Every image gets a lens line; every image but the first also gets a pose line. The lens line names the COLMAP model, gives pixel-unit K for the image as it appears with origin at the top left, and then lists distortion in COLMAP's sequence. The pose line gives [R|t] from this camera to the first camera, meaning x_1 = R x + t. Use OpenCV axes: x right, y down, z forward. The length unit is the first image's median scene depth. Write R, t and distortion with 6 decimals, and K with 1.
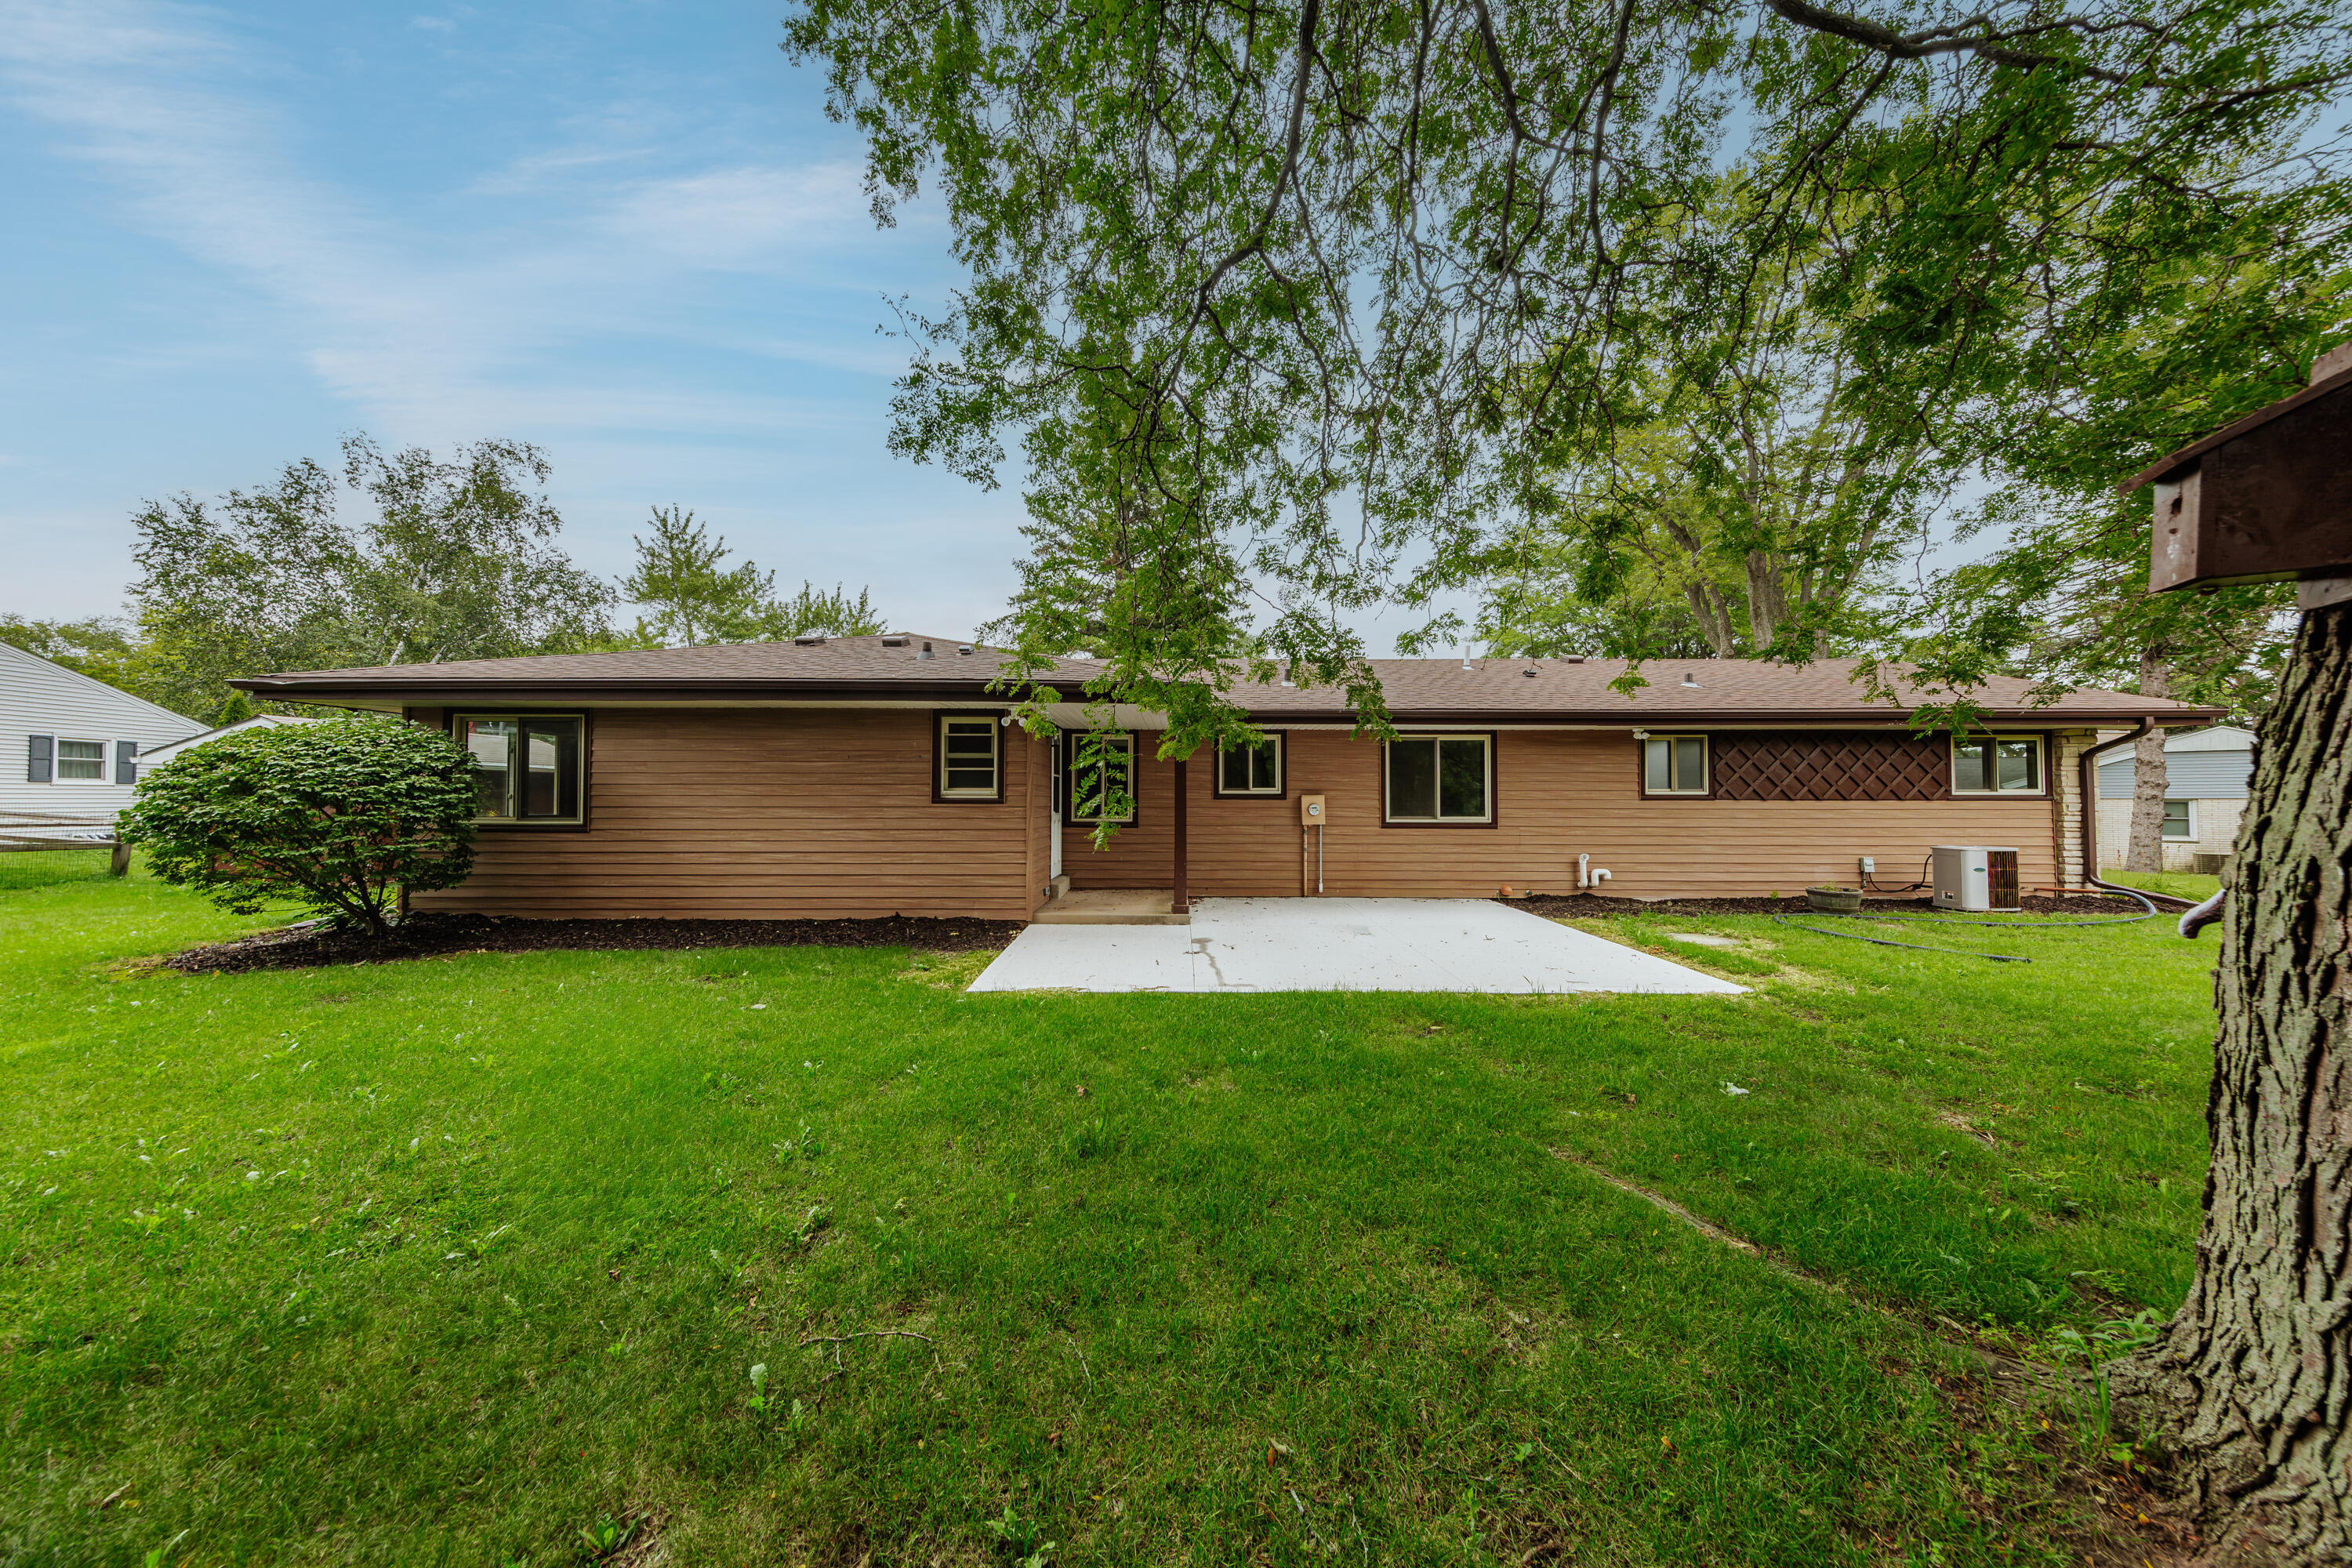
lens RADIAL K [[708.9, 0, 1182.7], [0, 708.9, 785.6], [0, 0, 1]] dist [0.000612, 0.000091]
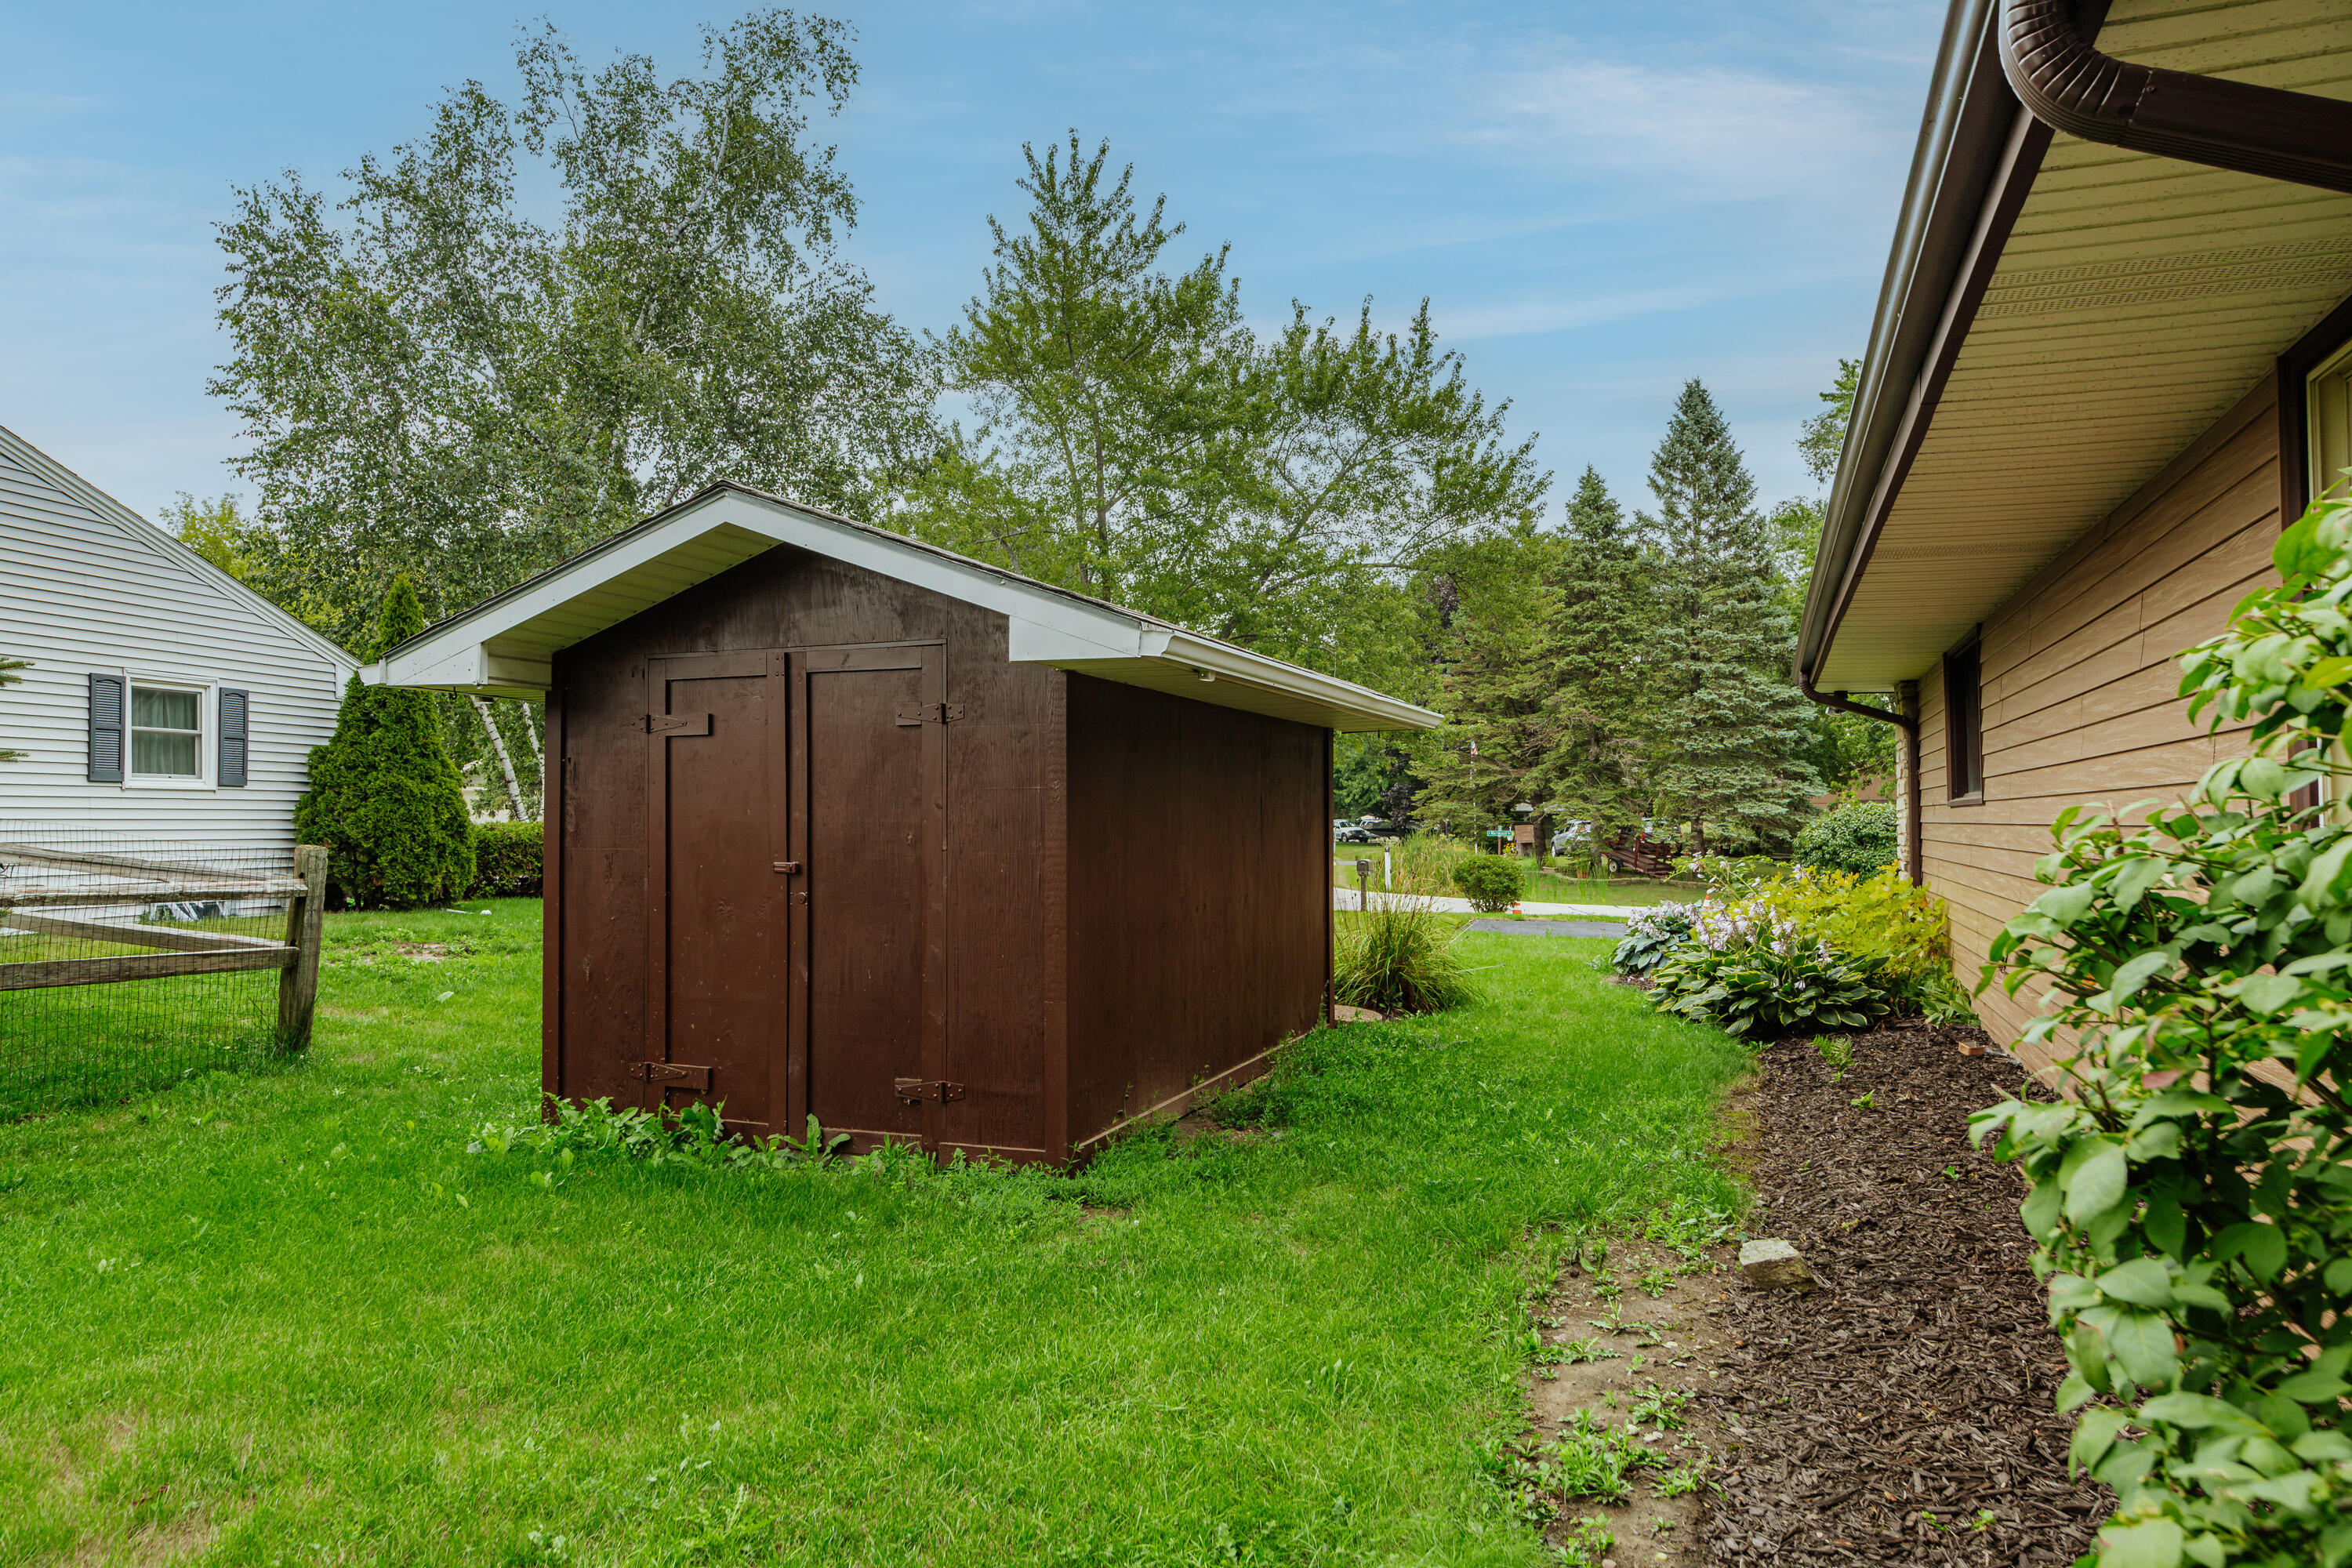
lens RADIAL K [[1480.8, 0, 1177.4], [0, 1480.8, 785.7], [0, 0, 1]] dist [0.033506, -0.000112]
pose [[0.930069, -0.007789, -0.367303, -0.454724], [0.005019, 0.999951, -0.008495, 0.005880], [0.367352, 0.006057, 0.930062, 0.265040]]
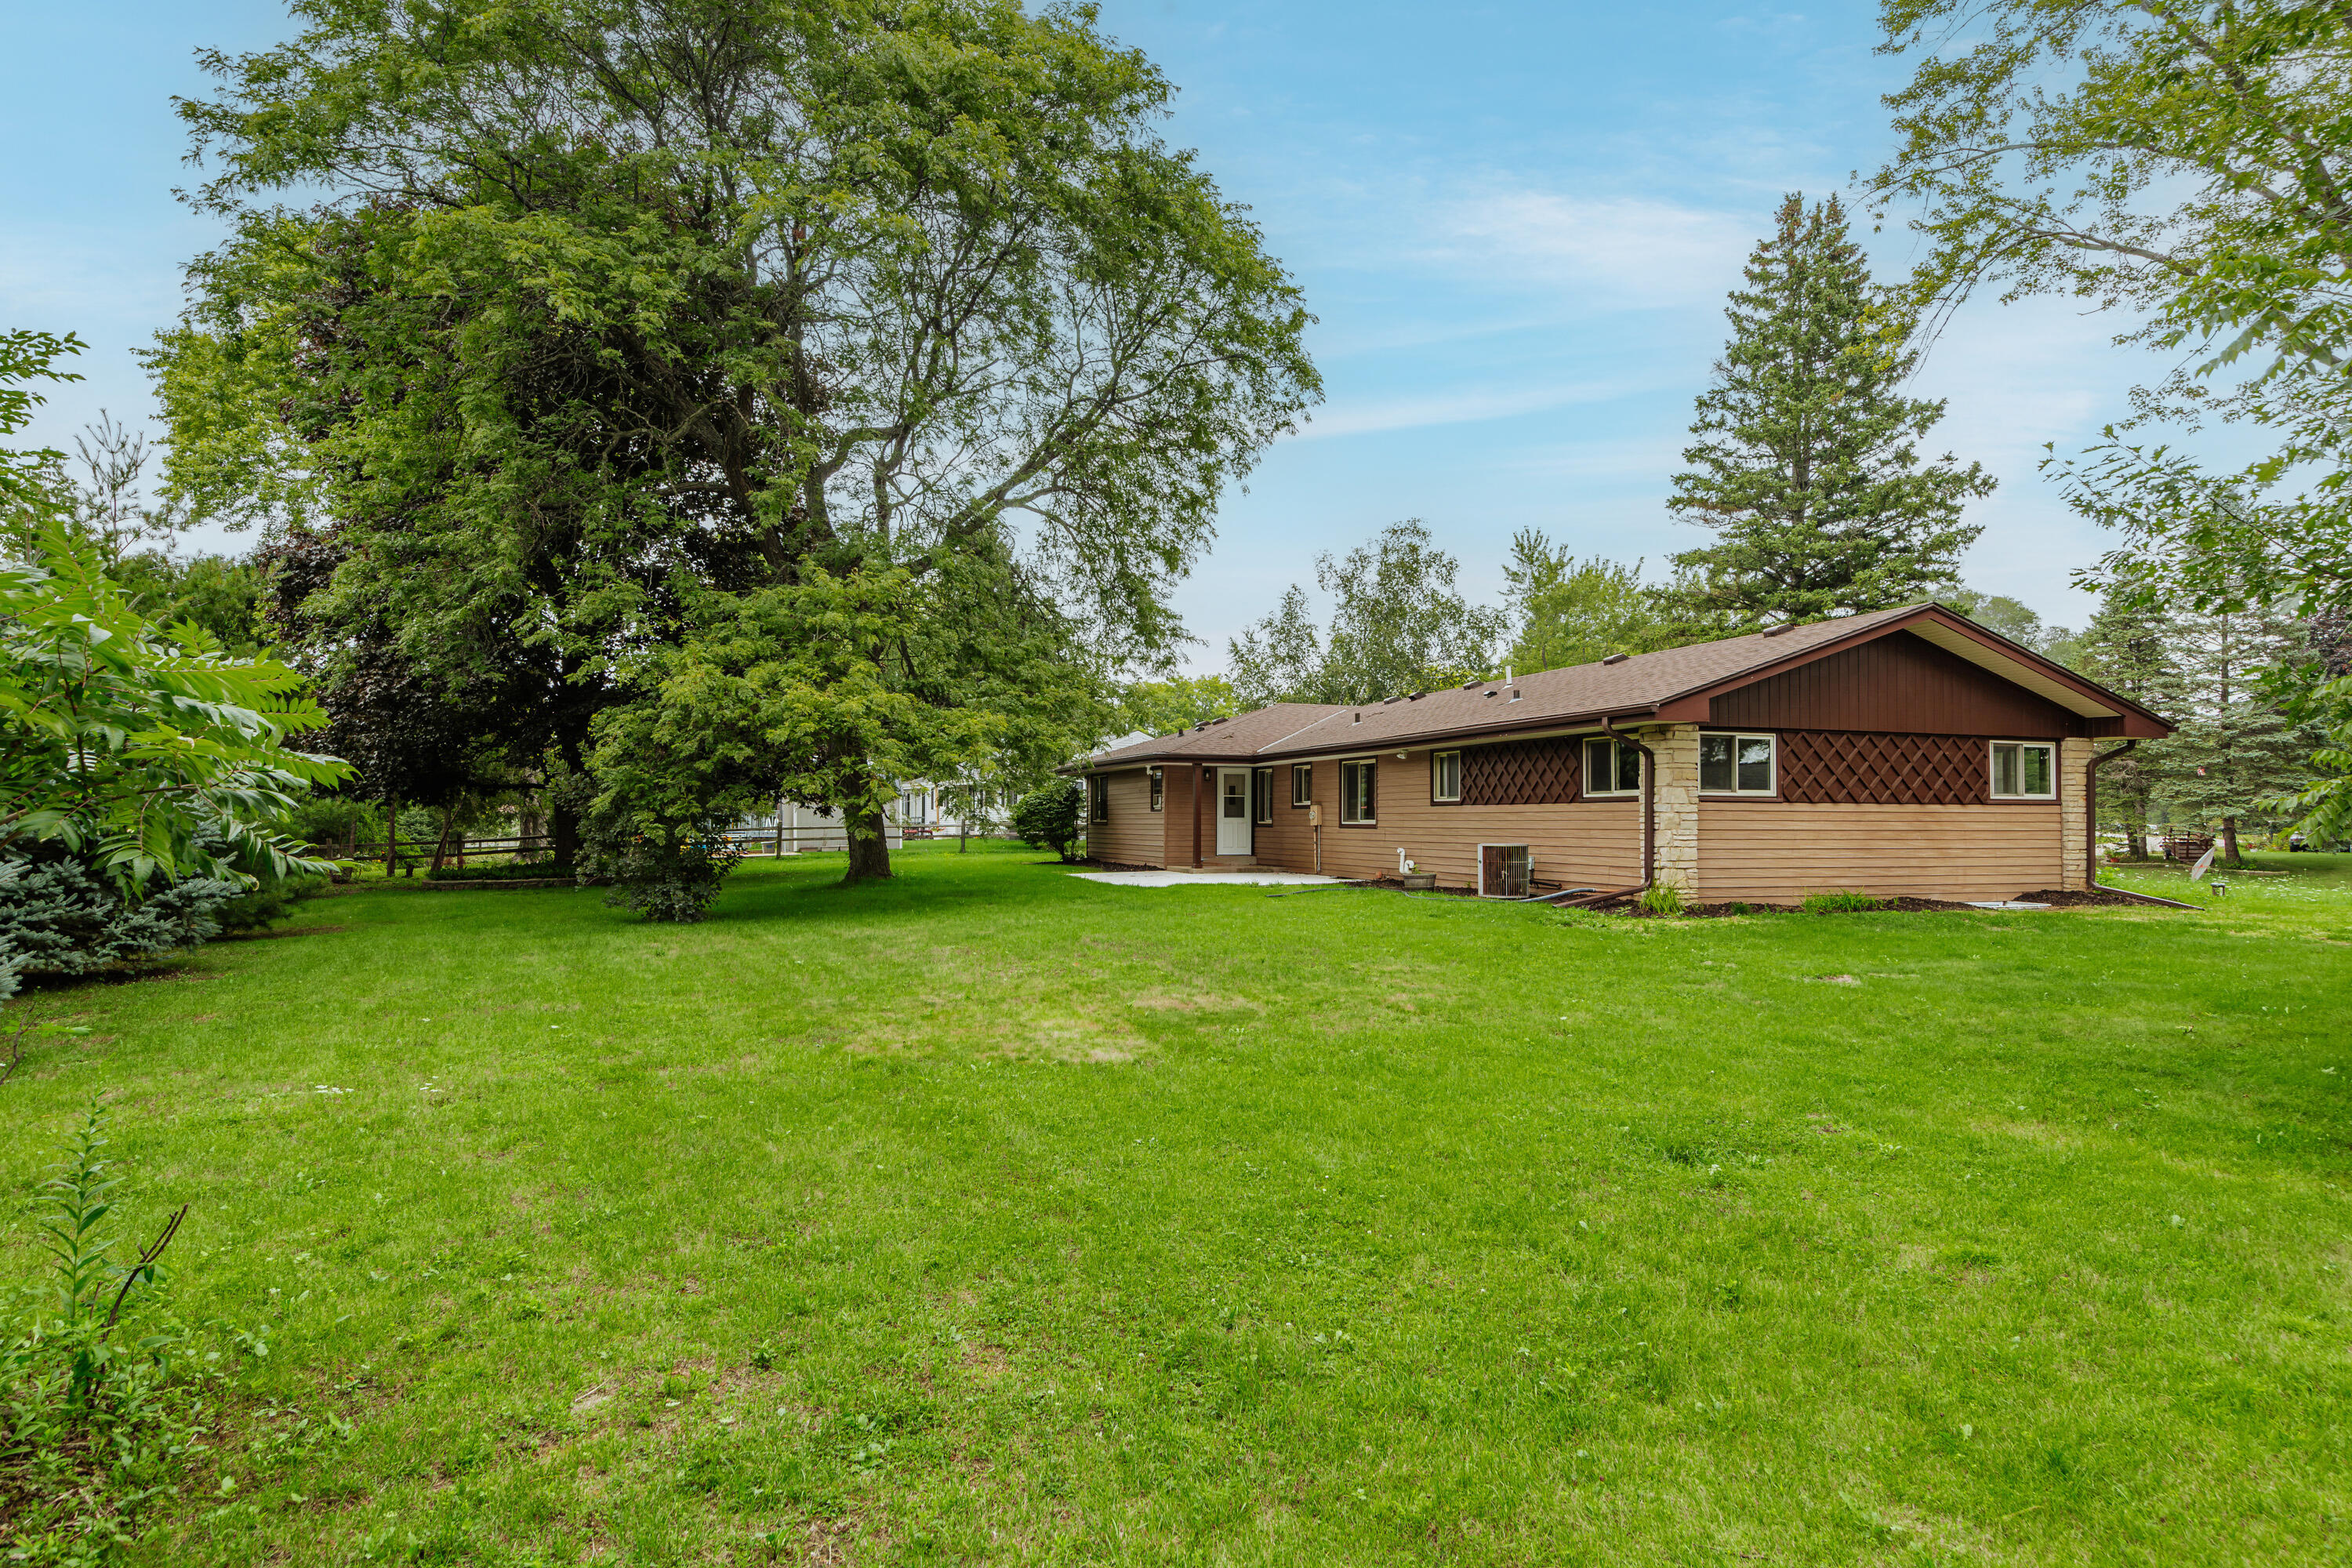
lens RADIAL K [[1338.2, 0, 1178.7], [0, 1338.2, 817.2], [0, 0, 1]] dist [-0.003136, -0.000387]
pose [[0.293448, -0.001930, -0.955973, 1.310906], [0.007615, 0.999971, 0.000319, 0.019105], [0.955945, -0.007373, 0.293454, -0.044497]]
